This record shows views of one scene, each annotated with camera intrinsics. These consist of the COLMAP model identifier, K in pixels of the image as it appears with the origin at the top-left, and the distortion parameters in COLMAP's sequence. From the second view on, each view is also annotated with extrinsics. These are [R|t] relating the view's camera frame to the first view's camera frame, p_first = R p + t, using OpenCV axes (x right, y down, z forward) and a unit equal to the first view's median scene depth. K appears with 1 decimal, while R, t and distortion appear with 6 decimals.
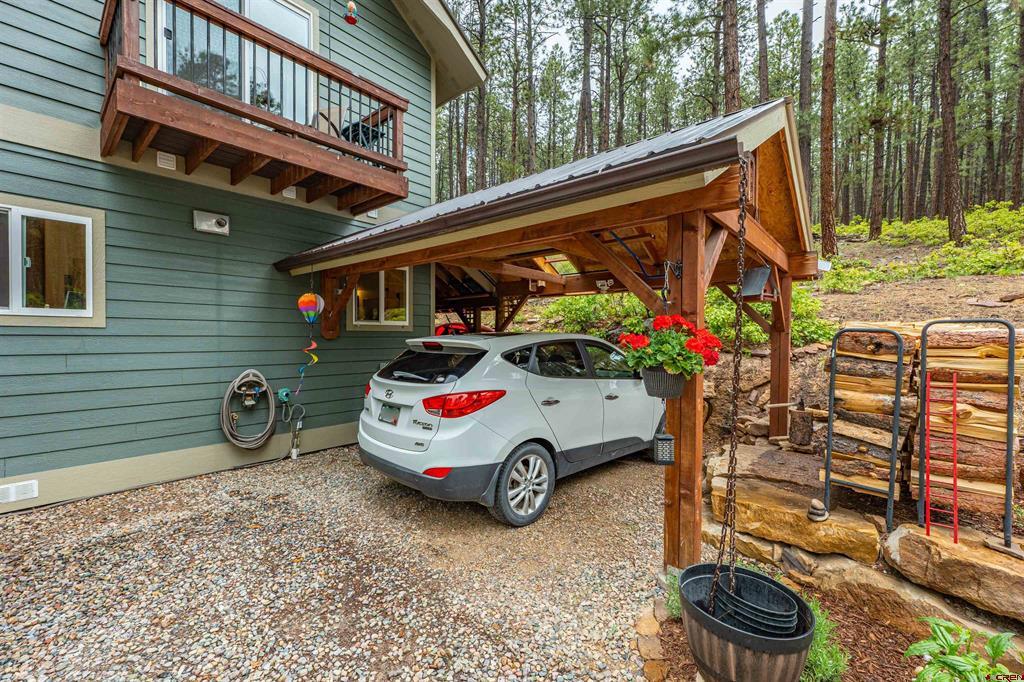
lens RADIAL K [[416.8, 0, 510.6], [0, 416.8, 336.6], [0, 0, 1]] dist [0.000118, 0.000722]
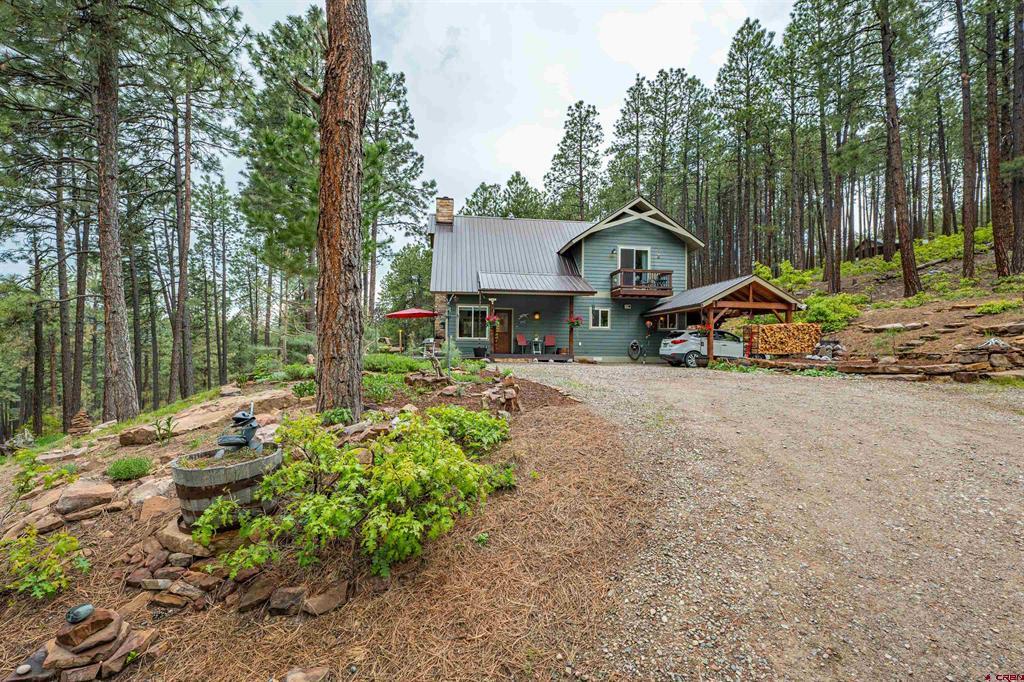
lens RADIAL K [[416.8, 0, 512.3], [0, 416.8, 344.2], [0, 0, 1]] dist [0.000118, 0.000722]
pose [[0.752547, -0.001011, -0.658538, 1.525622], [-0.009259, 0.999884, -0.012116, 0.232207], [0.658474, 0.015215, 0.752450, -3.736242]]
